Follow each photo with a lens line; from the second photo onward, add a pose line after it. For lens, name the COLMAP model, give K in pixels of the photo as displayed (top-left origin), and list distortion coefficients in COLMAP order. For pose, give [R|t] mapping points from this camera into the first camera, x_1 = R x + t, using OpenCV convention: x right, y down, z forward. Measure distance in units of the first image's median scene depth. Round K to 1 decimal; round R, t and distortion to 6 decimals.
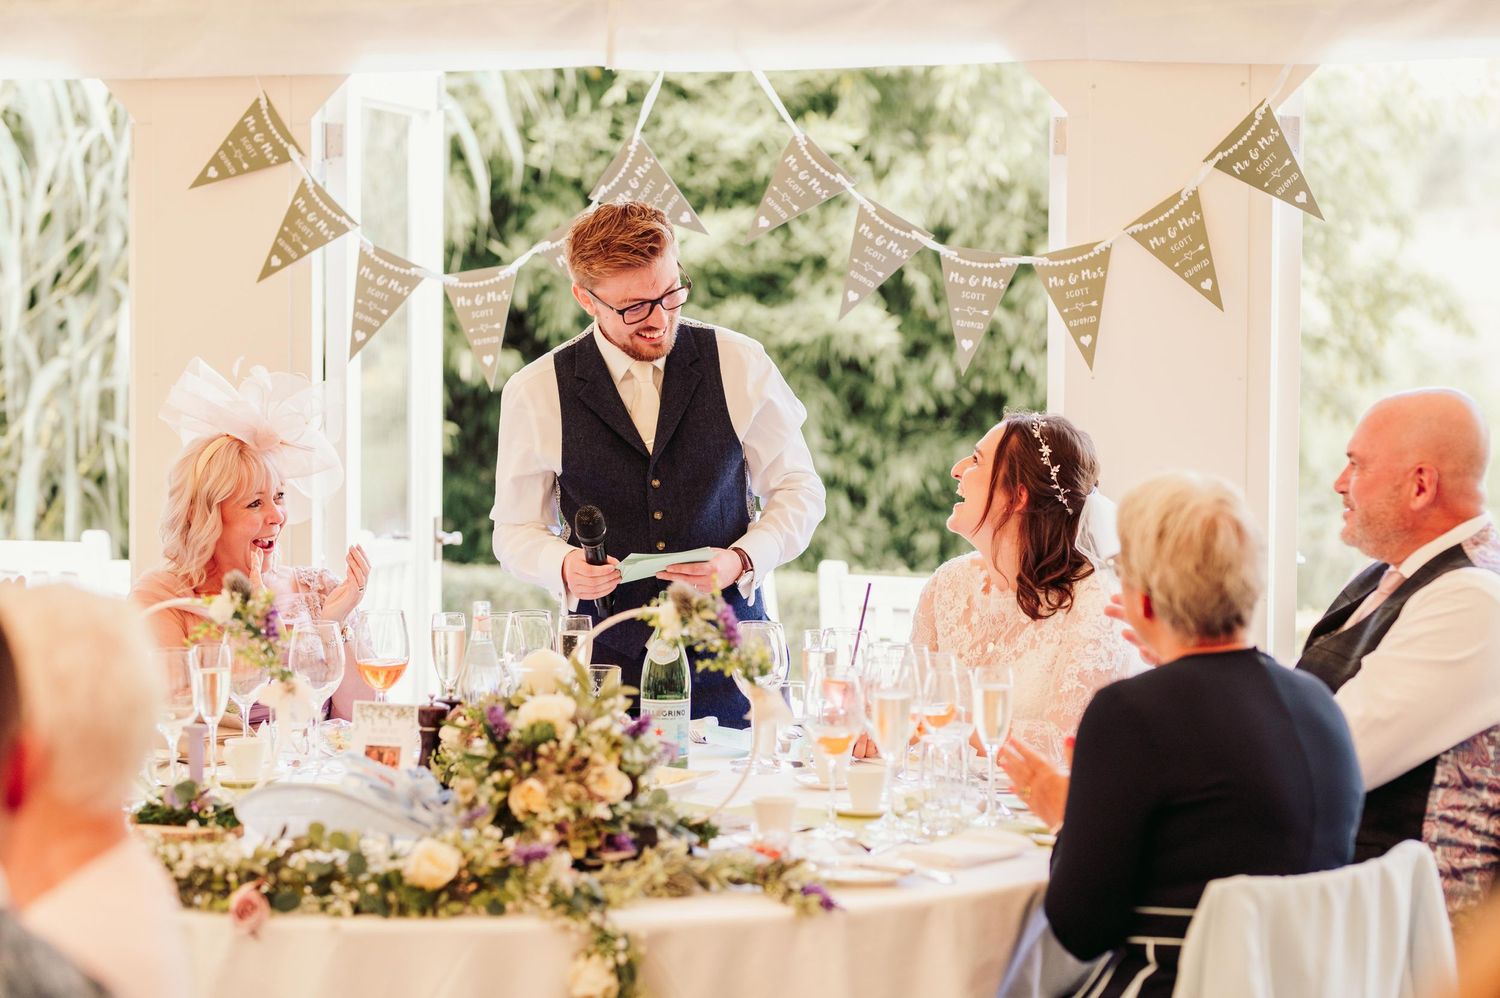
lens RADIAL K [[3683.6, 0, 814.6], [0, 3683.6, 499.7], [0, 0, 1]] dist [-0.010814, 0.010589]
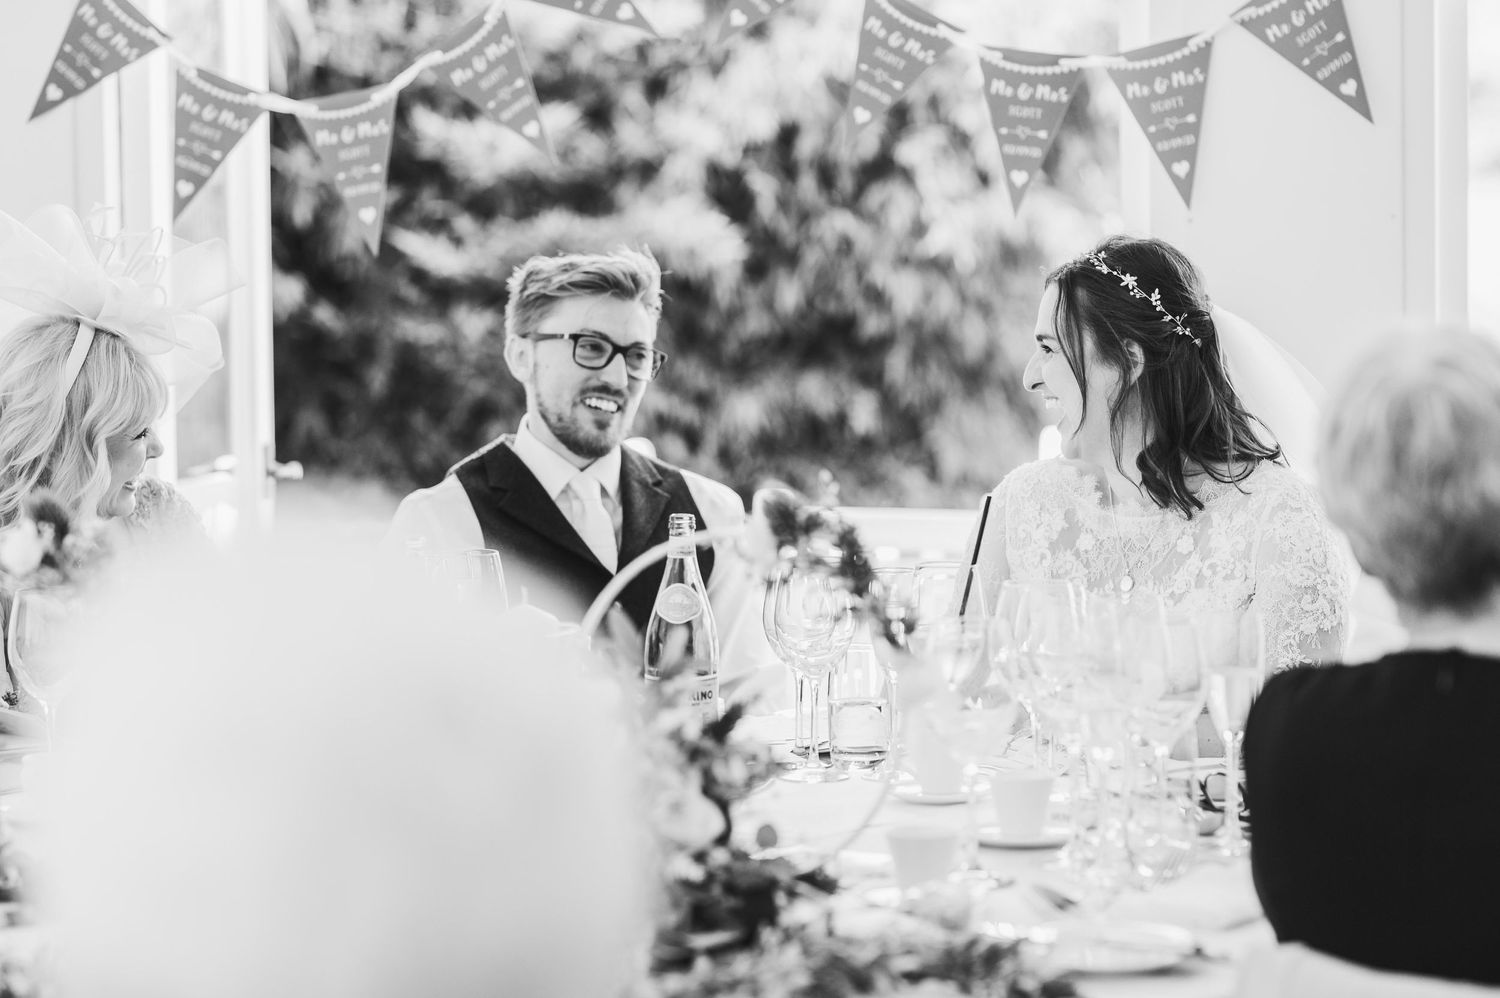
lens RADIAL K [[3553.8, 0, 750.0], [0, 3553.8, 499.0], [0, 0, 1]] dist [-0.060462, -0.490965]
pose [[0.997494, -0.023872, 0.066595, -0.060540], [0.023425, 0.999698, 0.007482, 0.015063], [-0.066753, -0.005903, 0.997752, 0.305235]]
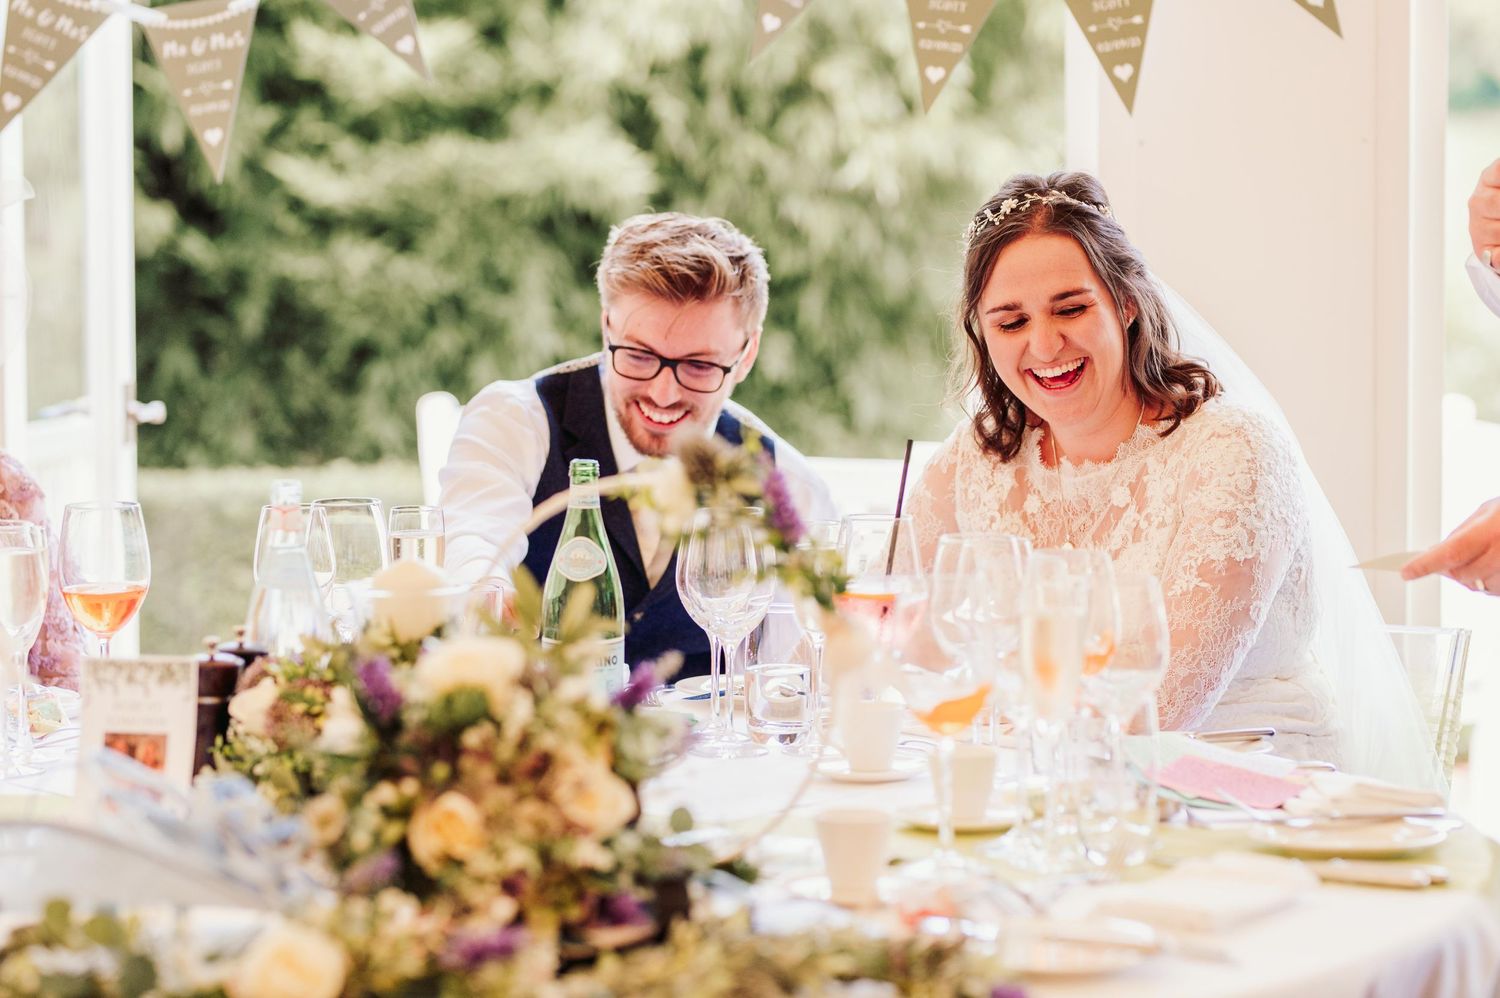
lens RADIAL K [[3772.9, 0, 753.3], [0, 3772.9, 546.1], [0, 0, 1]] dist [-0.005087, -0.612342]
pose [[0.995450, -0.019935, 0.093172, -0.060427], [0.016934, 0.999315, 0.032893, 0.016390], [-0.093764, -0.031166, 0.995107, 0.329168]]
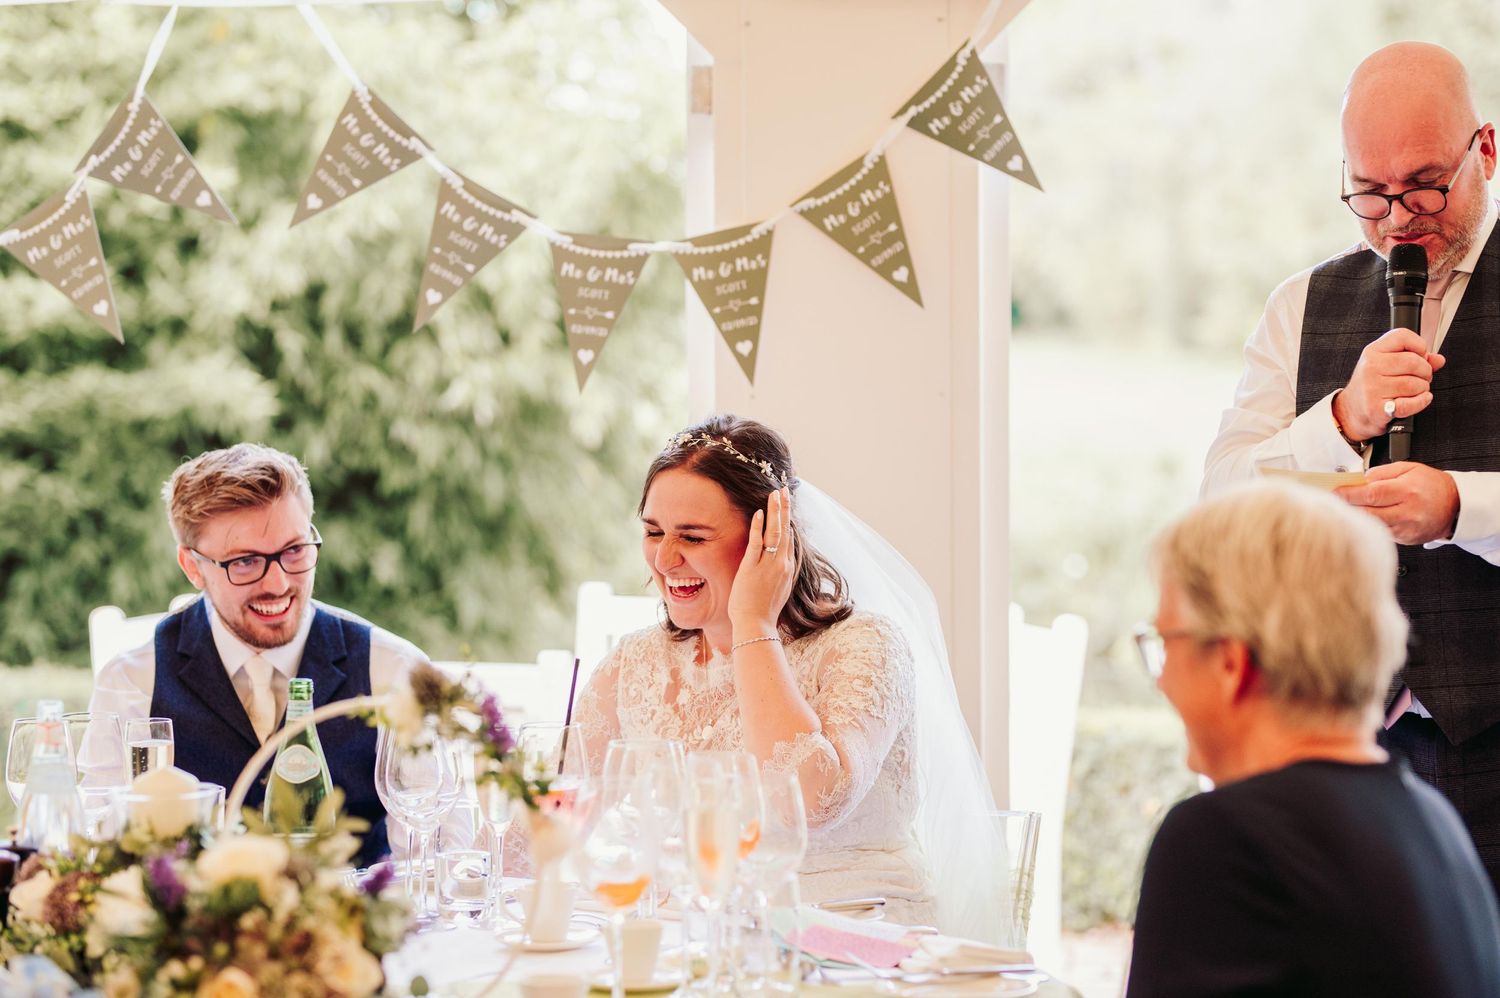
lens RADIAL K [[3500.4, 0, 750.0], [0, 3500.4, 499.0], [0, 0, 1]] dist [-0.024637, -0.053262]
pose [[0.976663, -0.016954, 0.214106, -0.084884], [0.023674, 0.999303, -0.028861, 0.010089], [-0.213468, 0.033256, 0.976384, 0.279852]]
